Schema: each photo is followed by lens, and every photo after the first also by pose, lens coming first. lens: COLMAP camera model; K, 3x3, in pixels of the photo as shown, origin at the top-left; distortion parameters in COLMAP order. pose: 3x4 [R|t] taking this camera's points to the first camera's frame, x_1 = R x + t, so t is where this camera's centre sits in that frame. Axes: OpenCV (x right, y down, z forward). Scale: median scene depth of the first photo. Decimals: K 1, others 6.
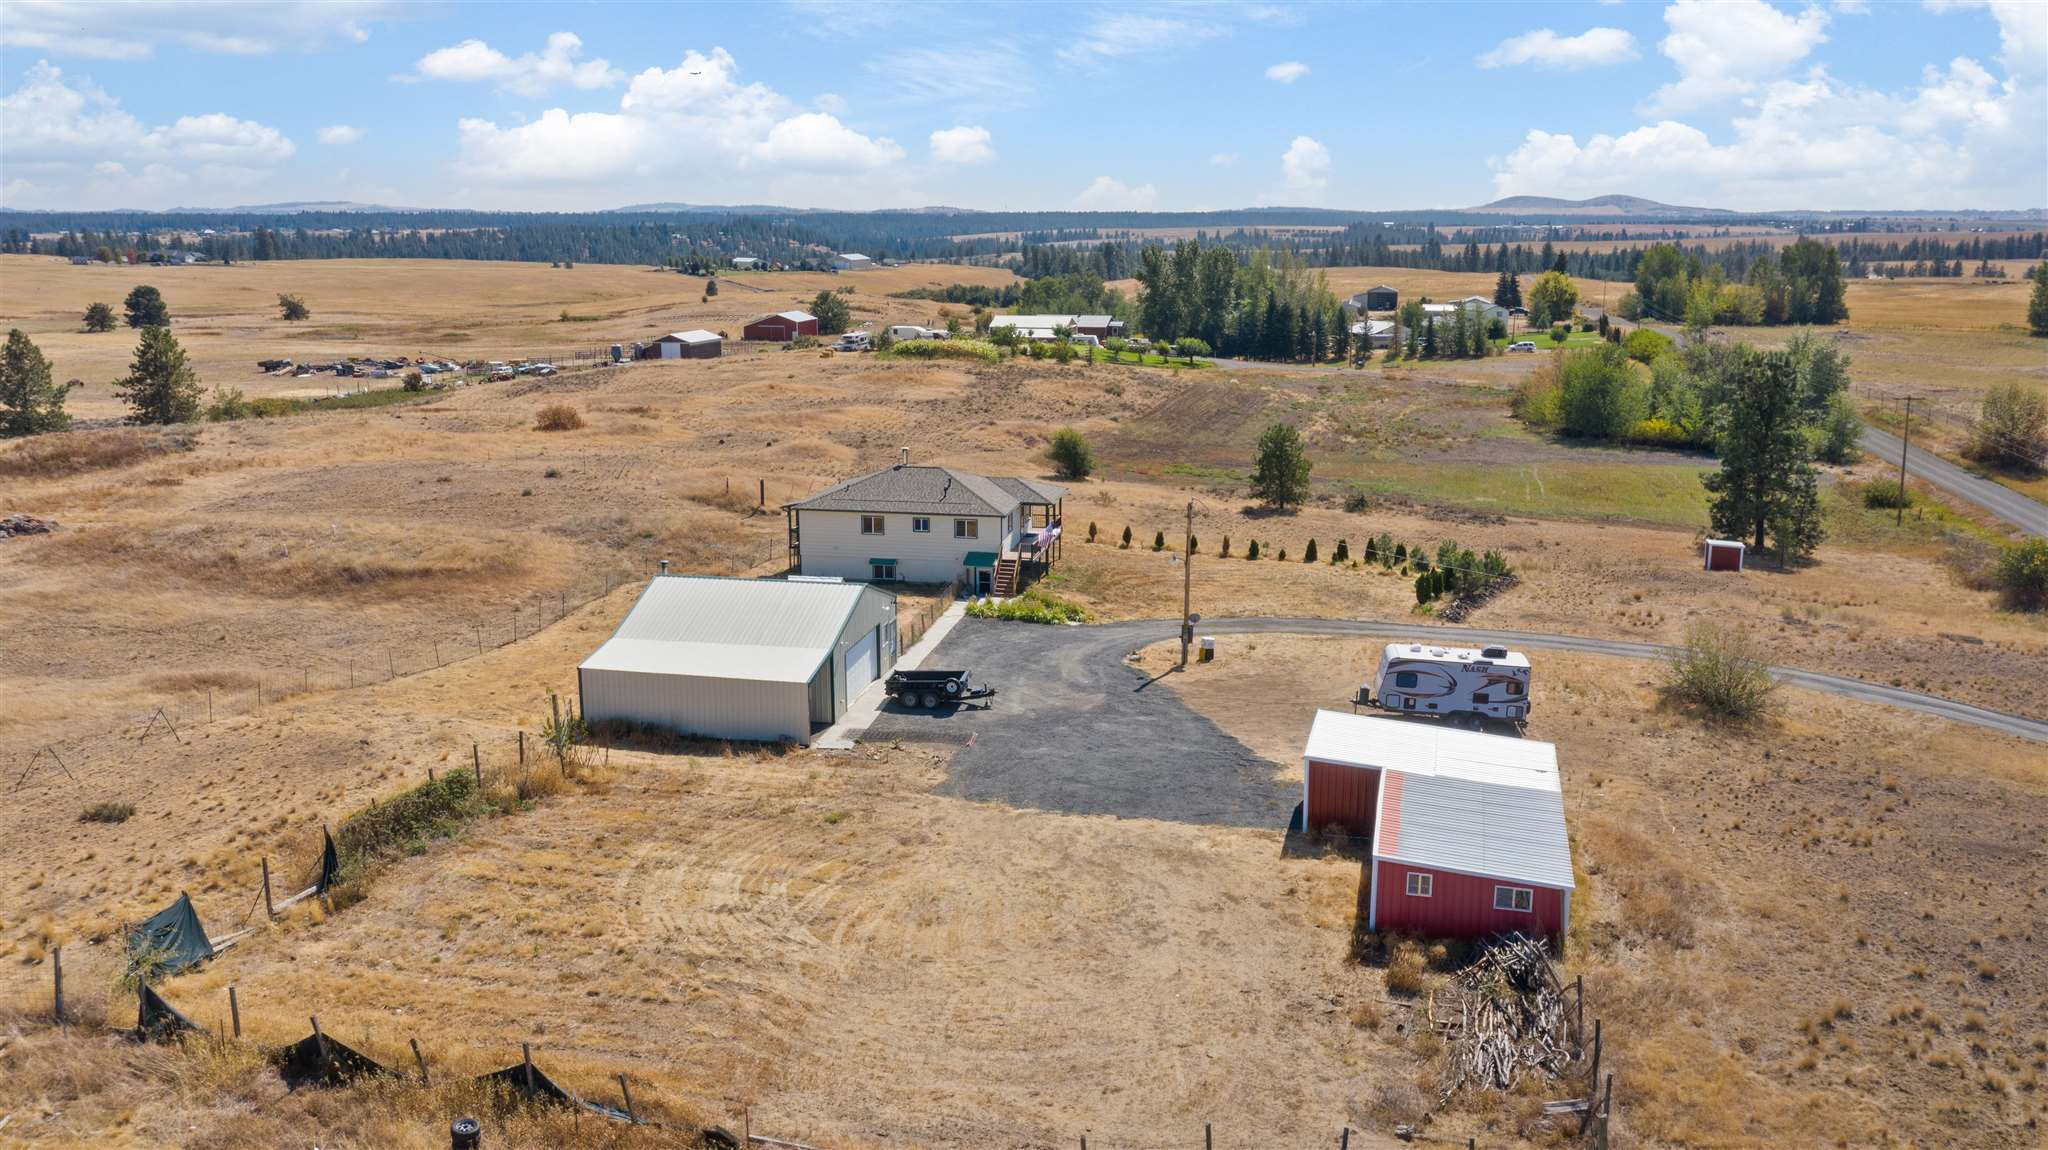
lens RADIAL K [[1623.0, 0, 1026.2], [0, 1623.0, 578.2], [0, 0, 1]] dist [-0.003084, 0.012234]
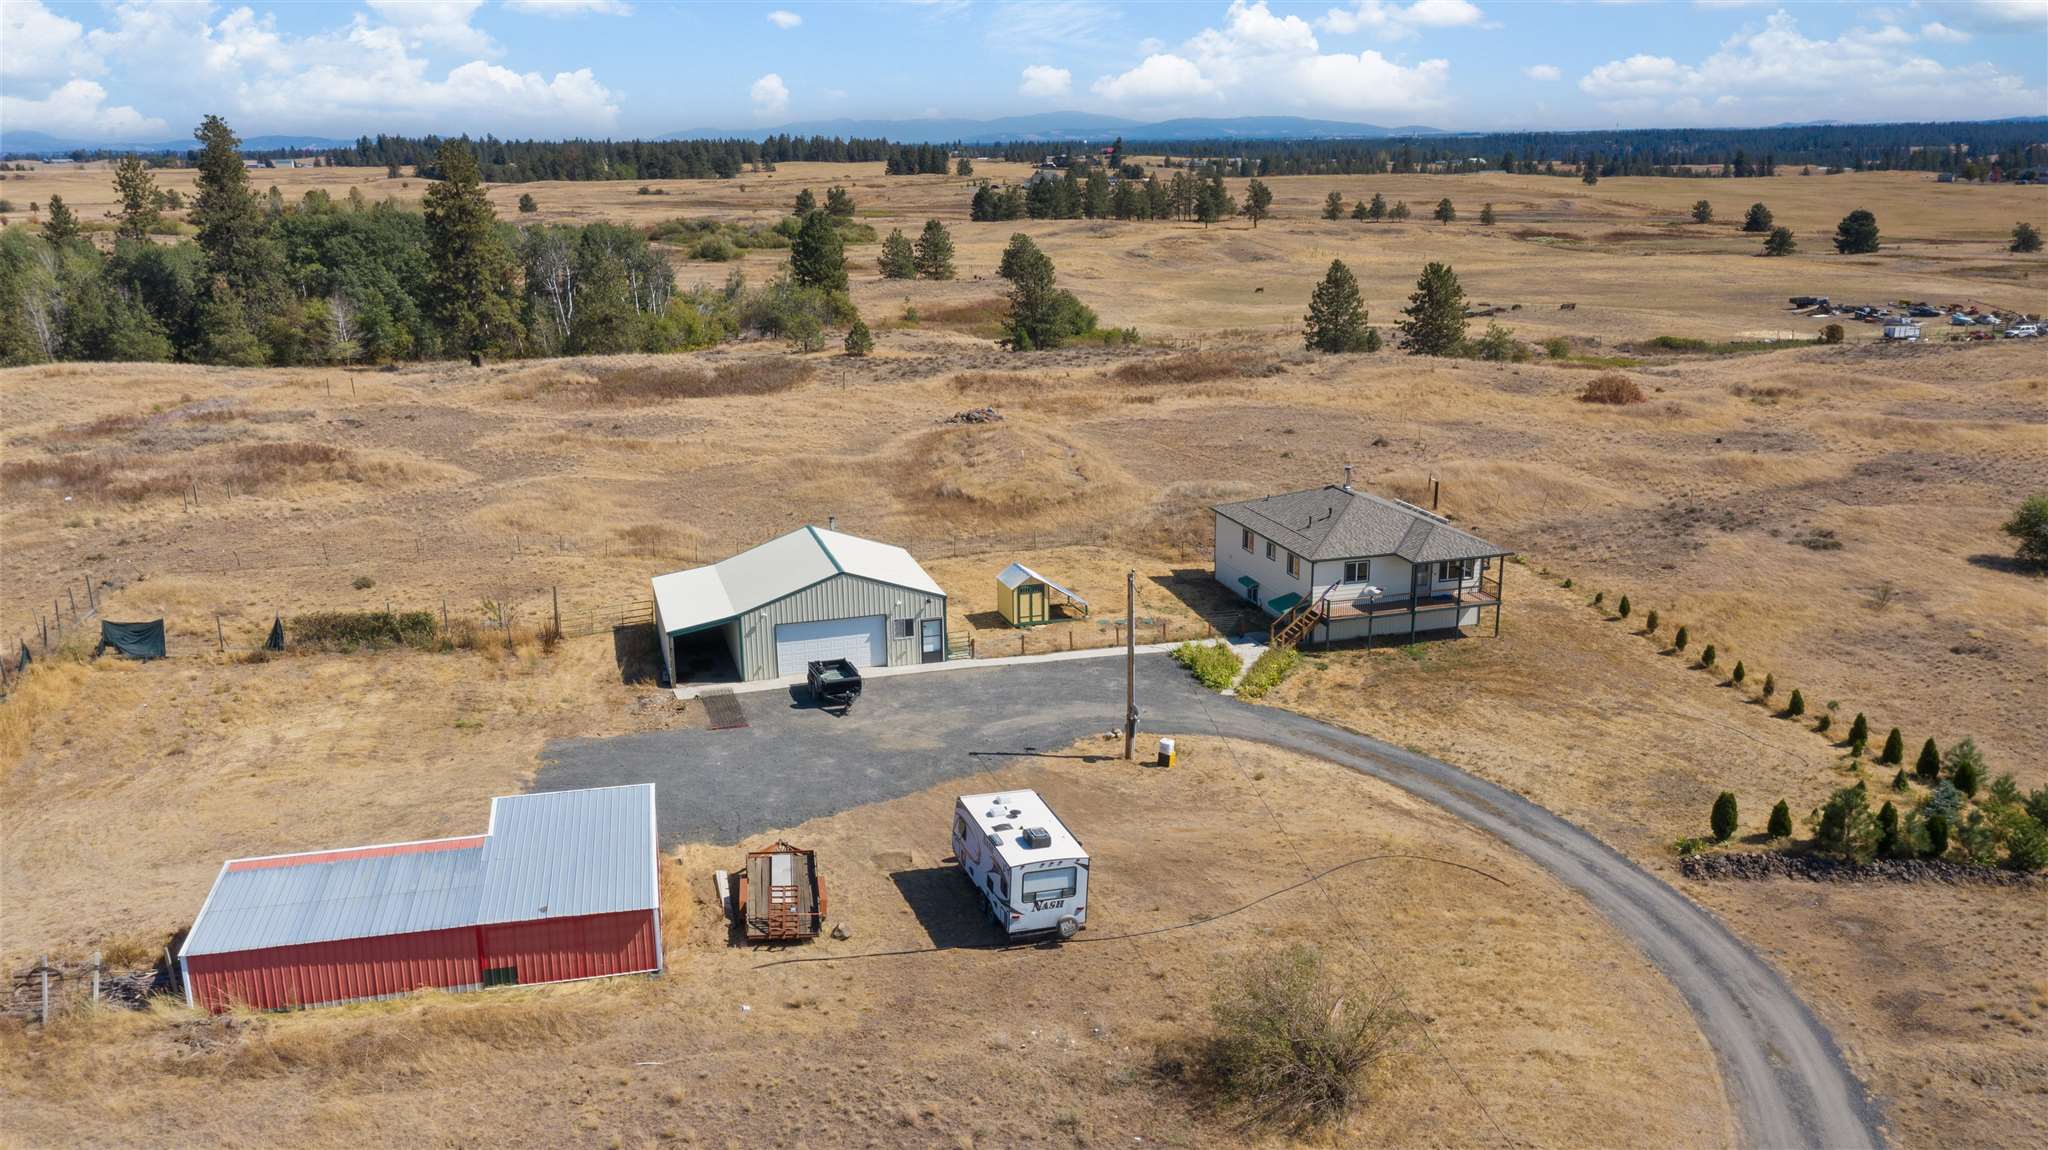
lens RADIAL K [[1623.0, 0, 1023.3], [0, 1623.0, 576.4], [0, 0, 1]] dist [-0.003084, 0.012234]
pose [[0.451922, 0.224700, -0.863294, 0.644608], [-0.178942, 0.970920, 0.159040, -0.137585], [0.873925, 0.082606, 0.478989, 0.447525]]
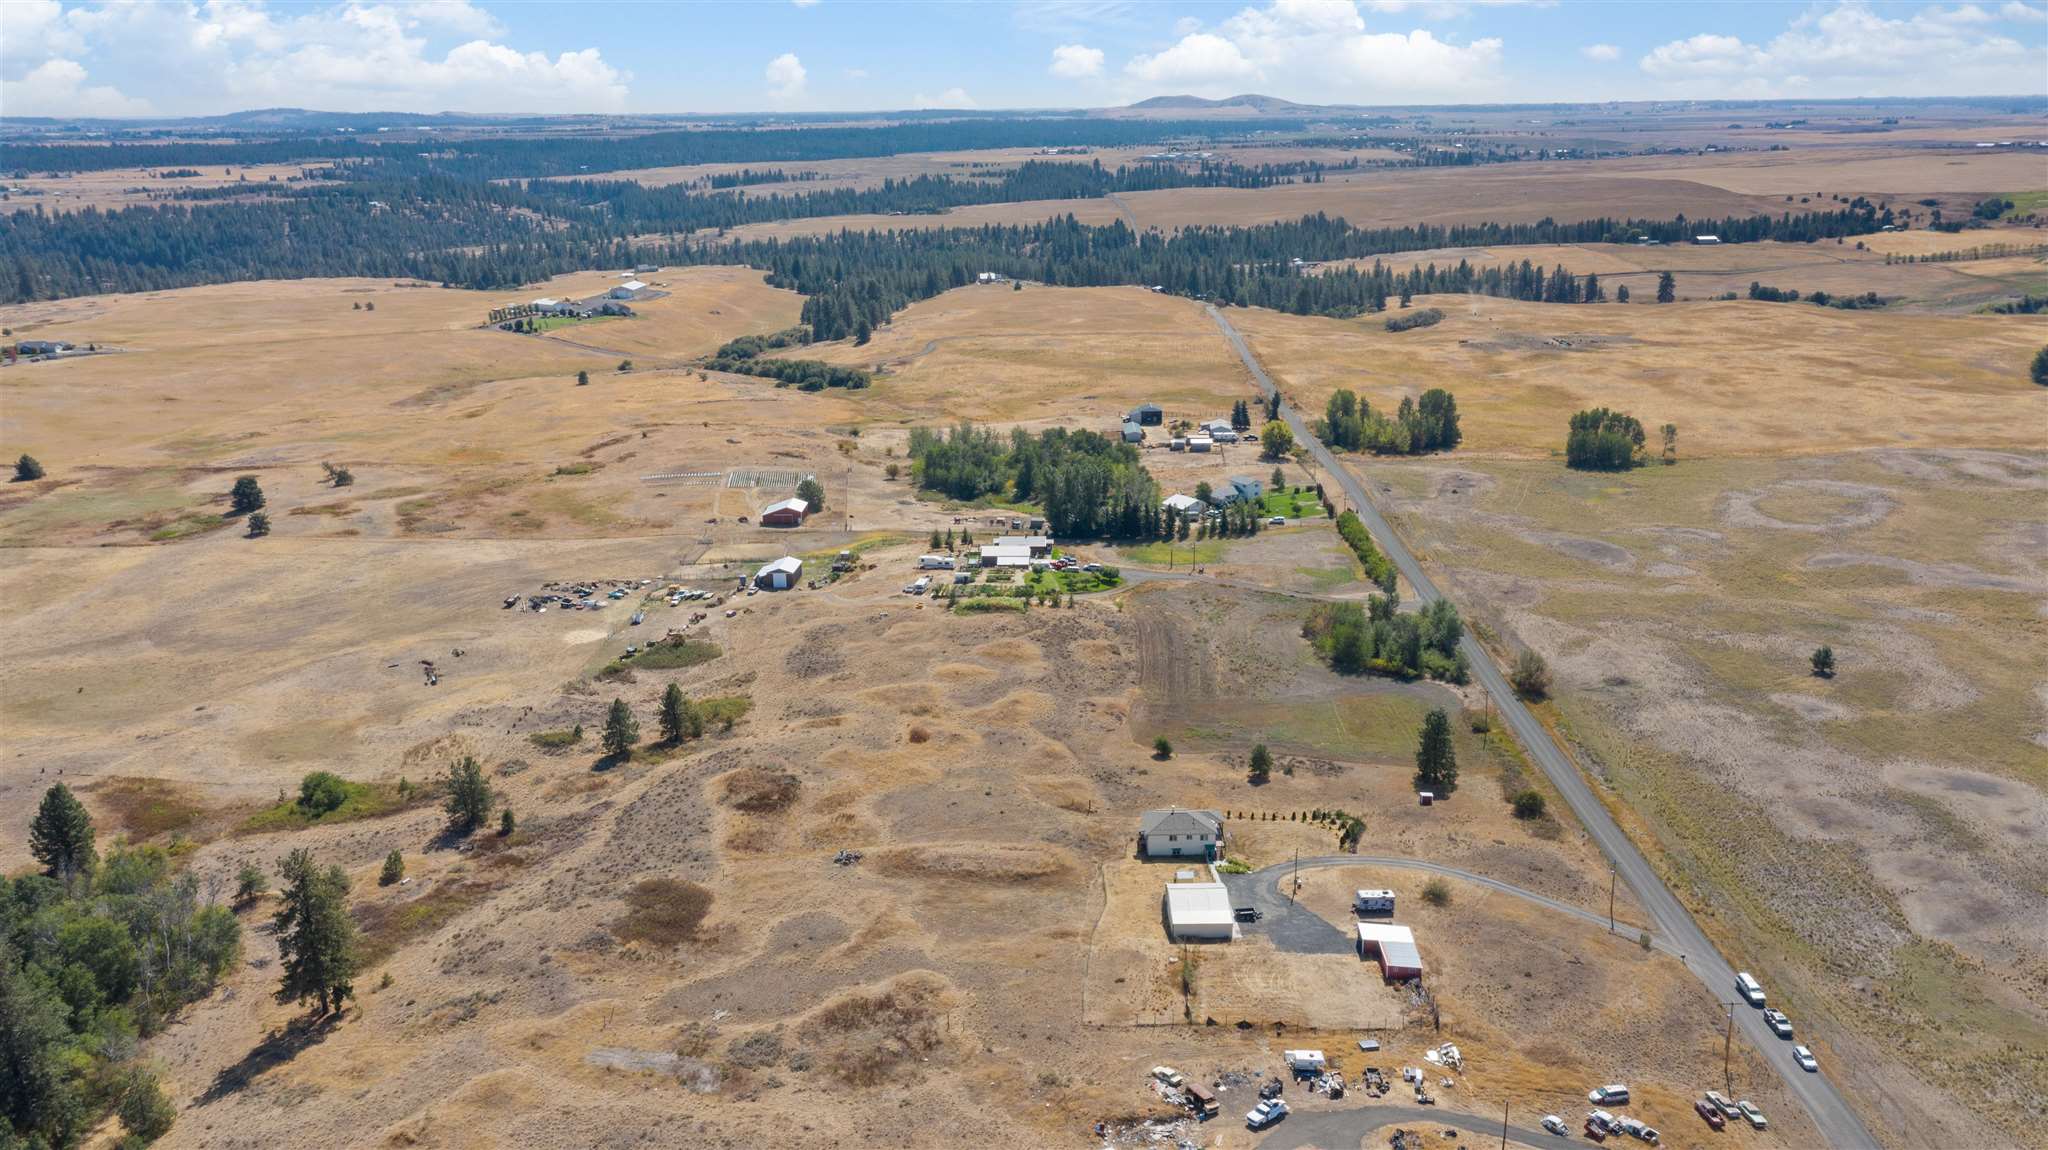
lens RADIAL K [[1623.0, 0, 1021.2], [0, 1623.0, 572.1], [0, 0, 1]] dist [-0.003084, 0.012234]
pose [[0.978638, -0.064302, 0.195276, -0.943509], [0.052681, 0.996550, 0.064138, -0.747298], [-0.198727, -0.052481, 0.978649, -1.925310]]
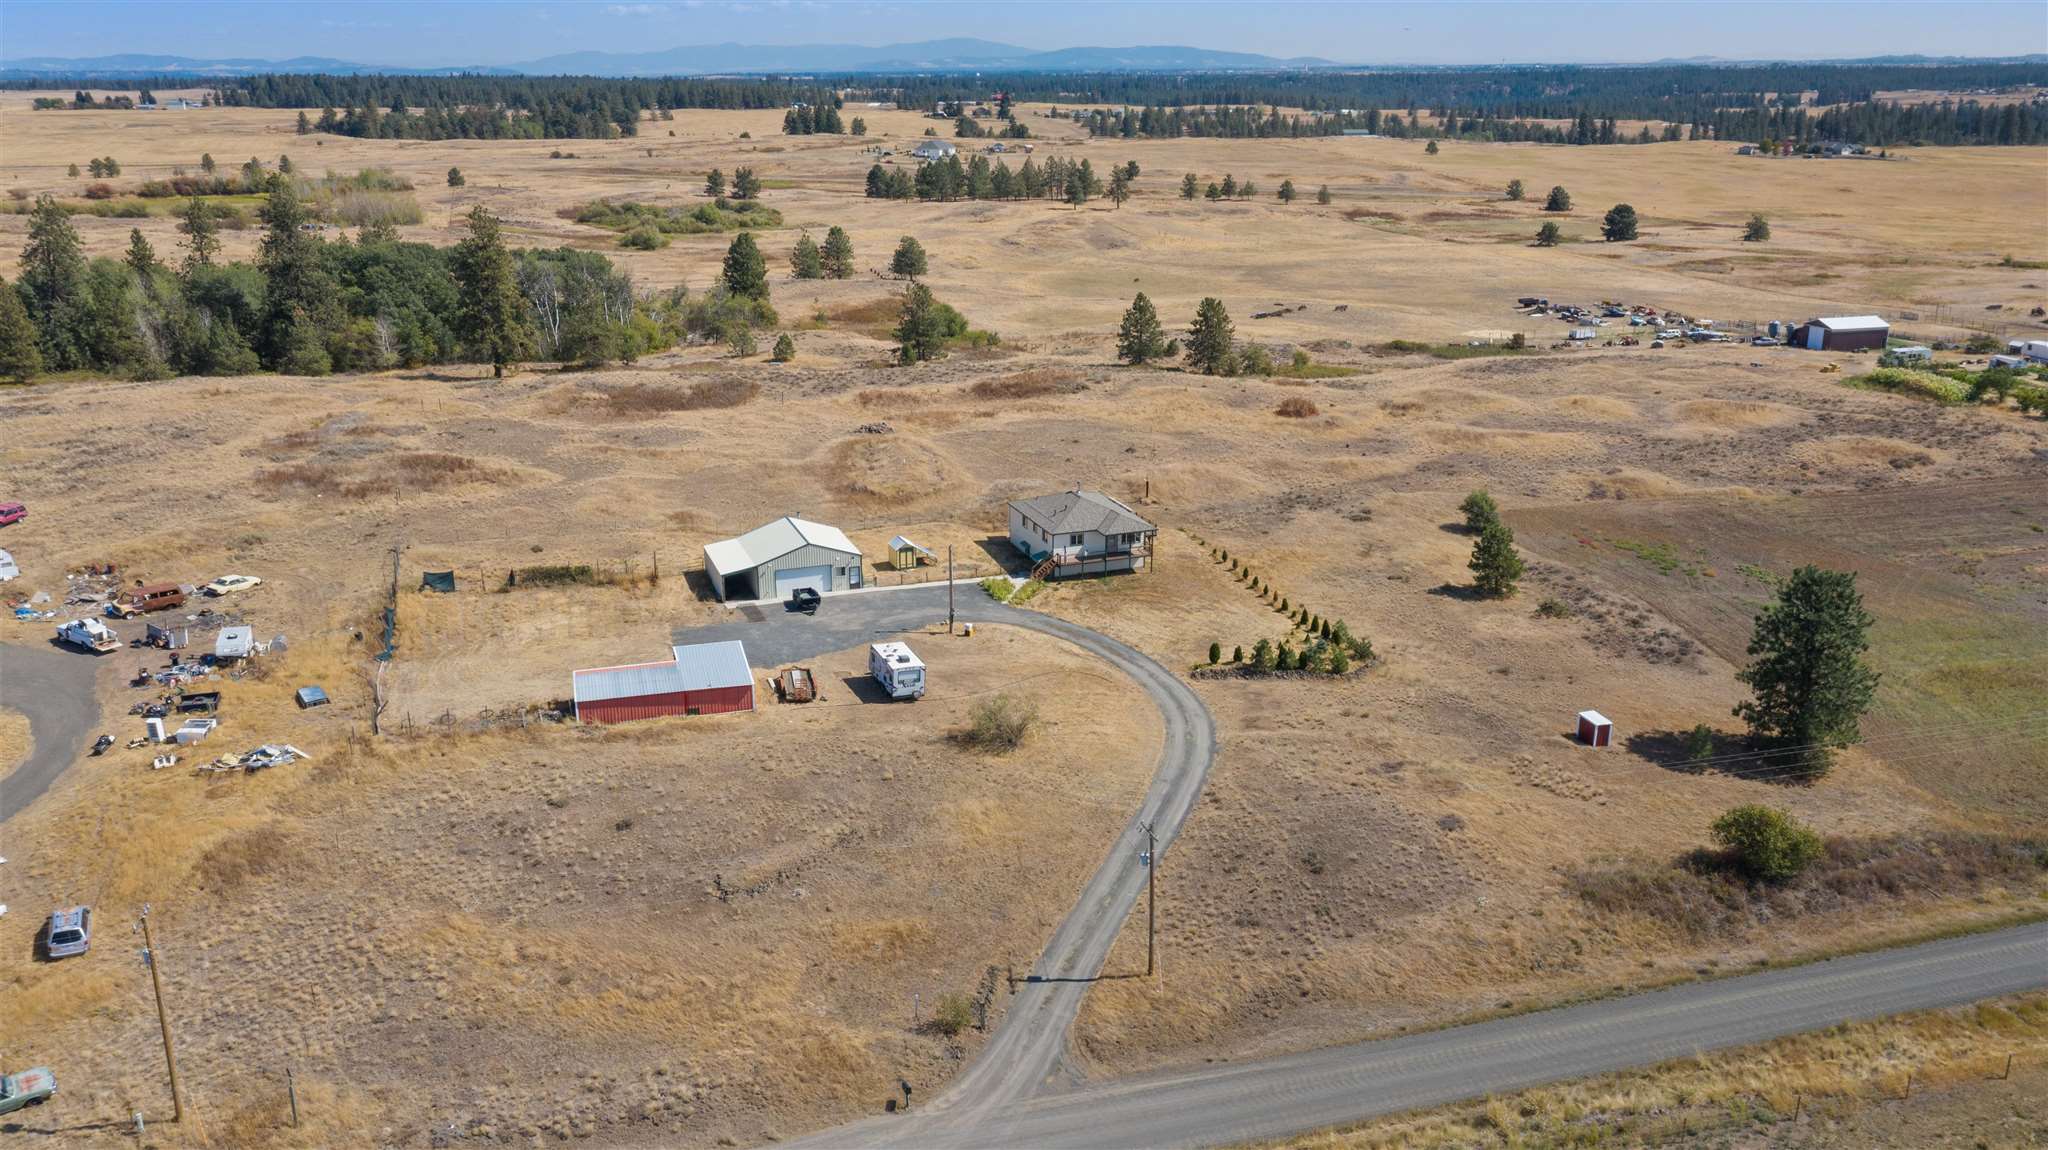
lens RADIAL K [[1623.0, 0, 1022.7], [0, 1623.0, 579.2], [0, 0, 1]] dist [-0.003084, 0.012234]
pose [[0.506706, 0.257035, -0.822911, 1.312751], [-0.181693, 0.964921, 0.189514, -0.296749], [0.842755, 0.053489, 0.535633, 0.091160]]
